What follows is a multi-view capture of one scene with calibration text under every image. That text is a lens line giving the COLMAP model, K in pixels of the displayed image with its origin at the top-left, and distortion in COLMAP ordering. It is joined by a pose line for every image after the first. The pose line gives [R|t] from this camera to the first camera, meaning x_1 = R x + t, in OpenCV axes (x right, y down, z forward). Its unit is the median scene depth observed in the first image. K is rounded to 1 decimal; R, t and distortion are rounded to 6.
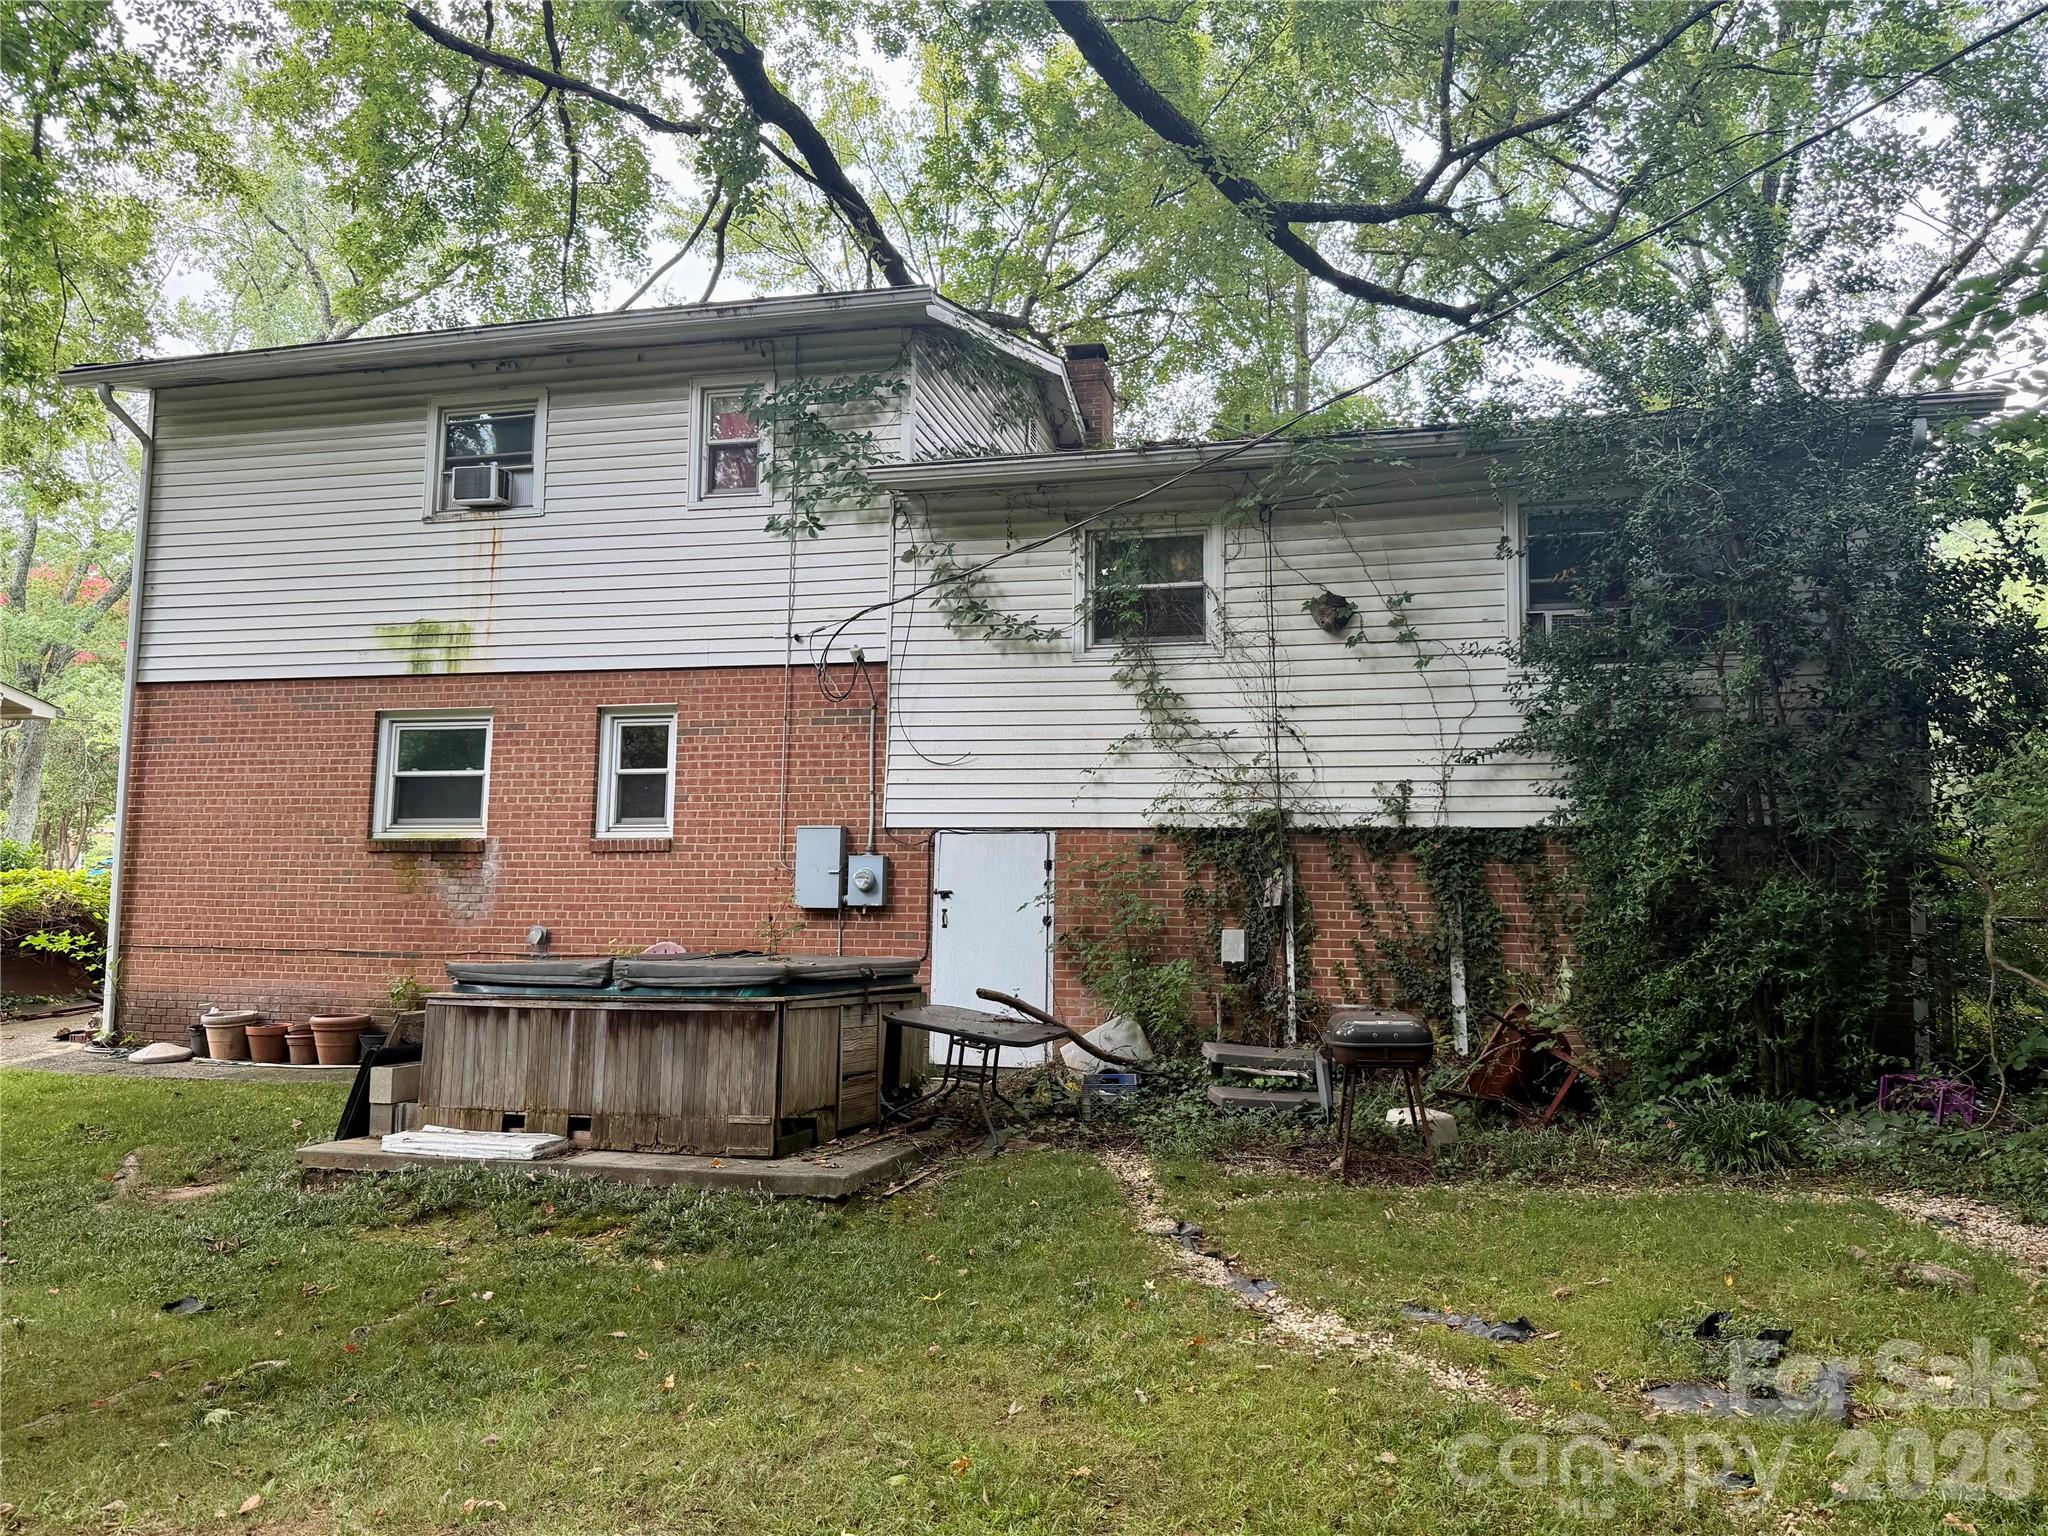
lens RADIAL K [[1489.7, 0, 1025.4], [0, 1489.7, 772.5], [0, 0, 1]] dist [0.046981, -0.004249]
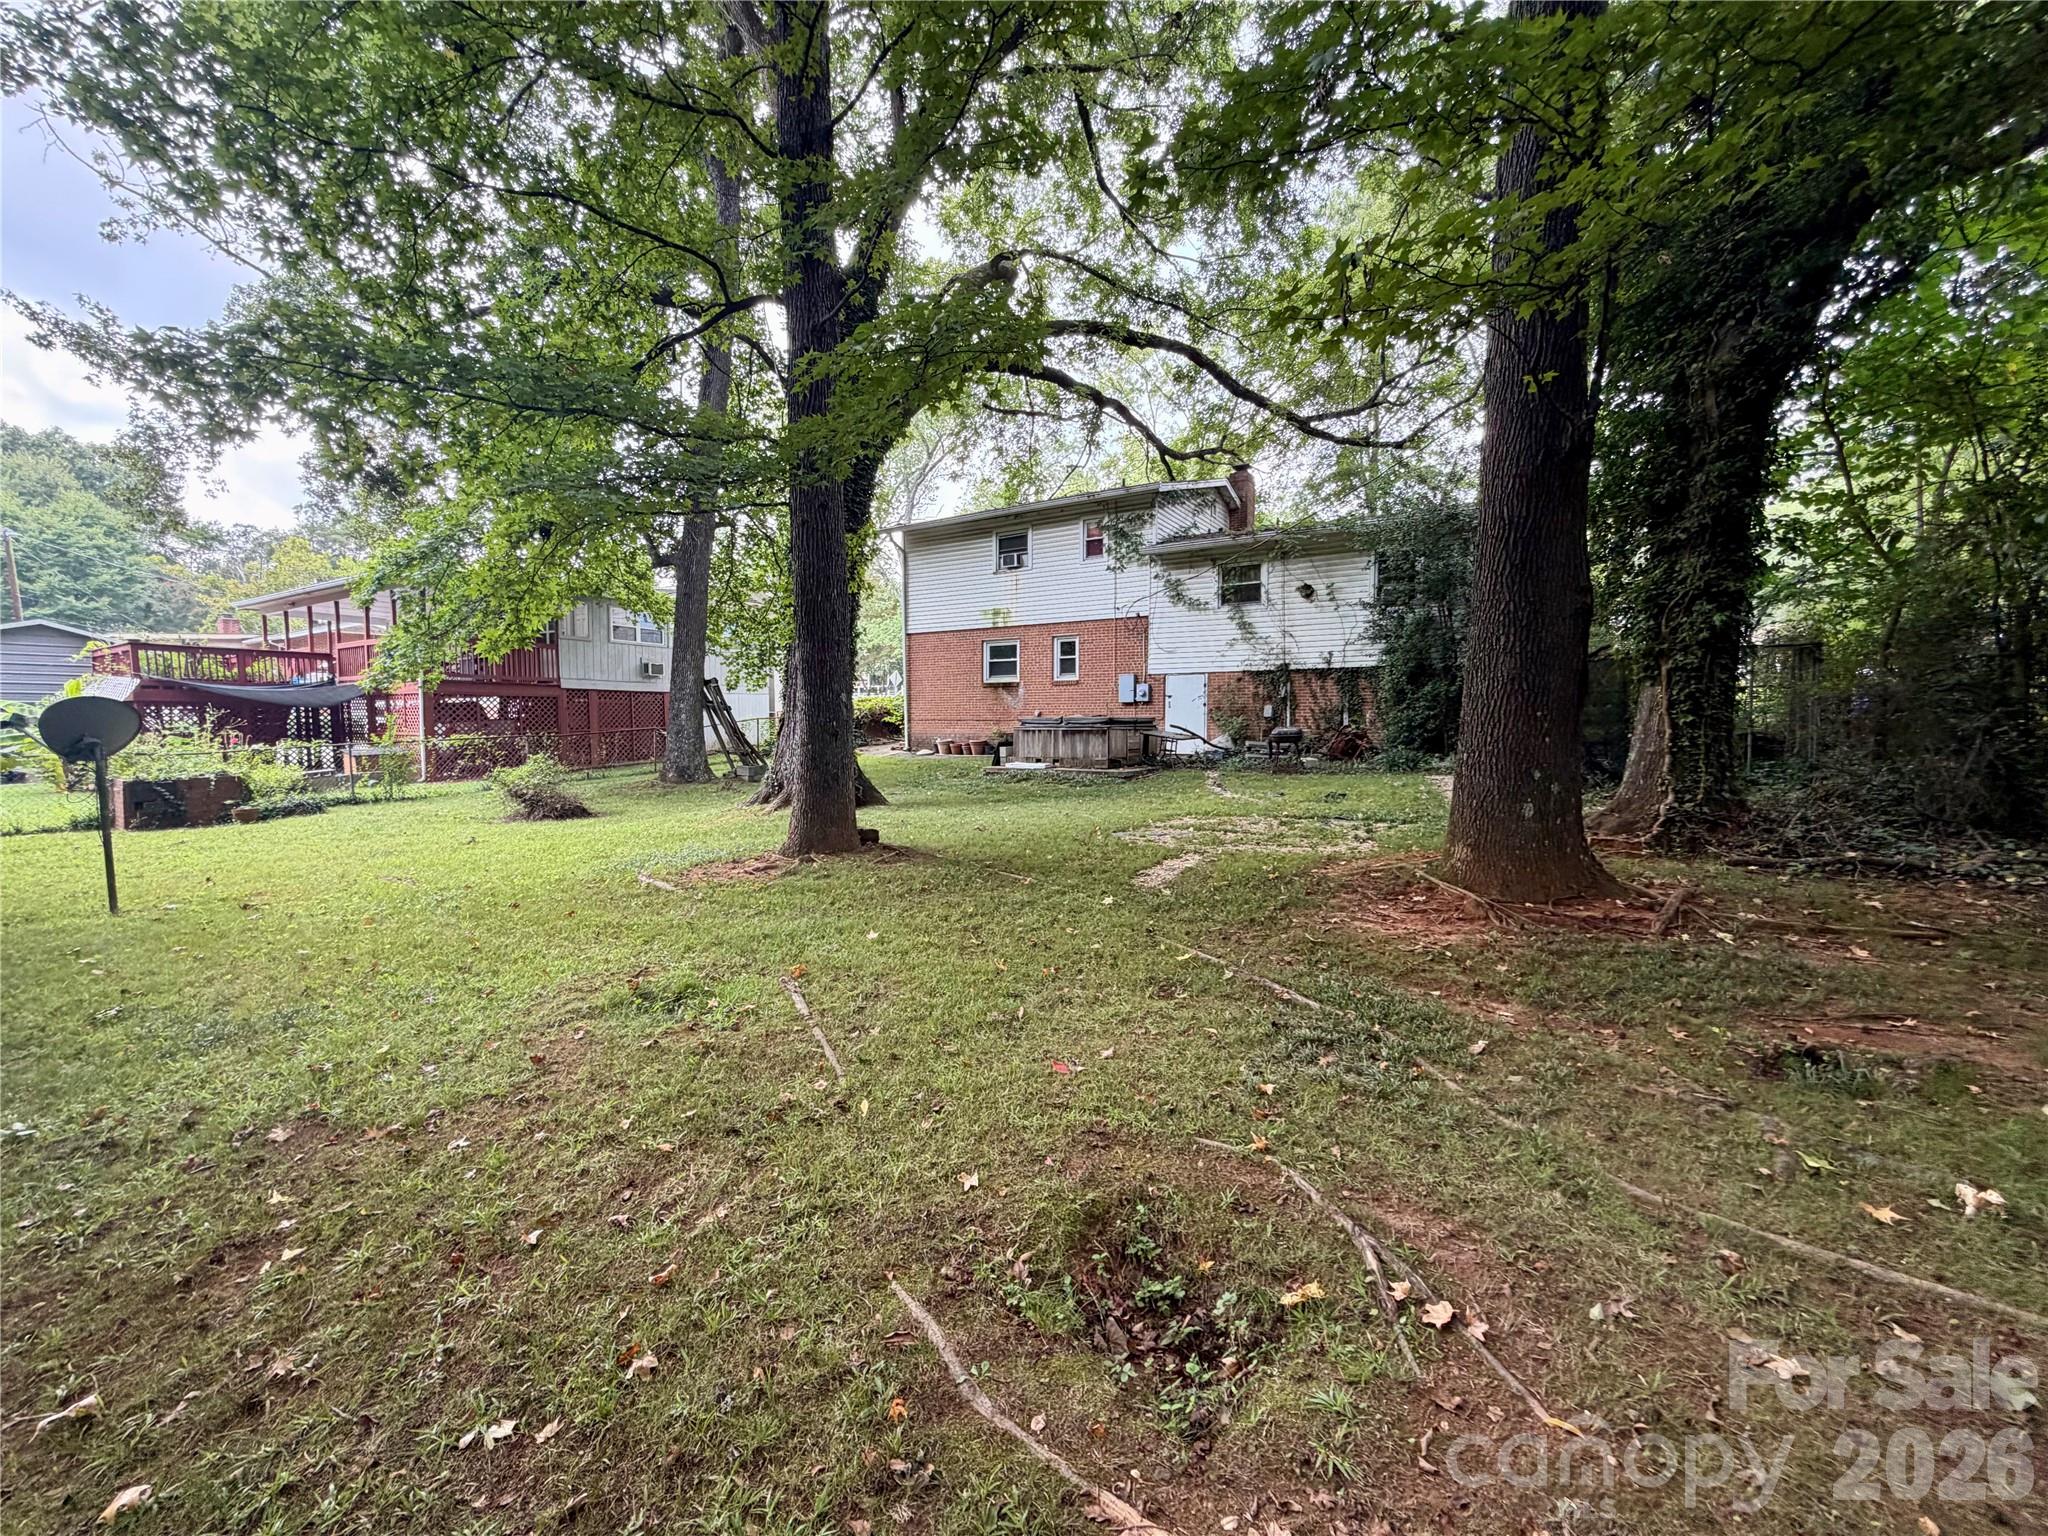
lens RADIAL K [[808.1, 0, 1016.5], [0, 808.1, 775.2], [0, 0, 1]] dist [0.000799, -0.000738]
pose [[0.950939, 0.003559, -0.309357, 0.151844], [0.049488, 0.985309, 0.163456, -0.039519], [0.305394, -0.170746, 0.936793, -0.606605]]
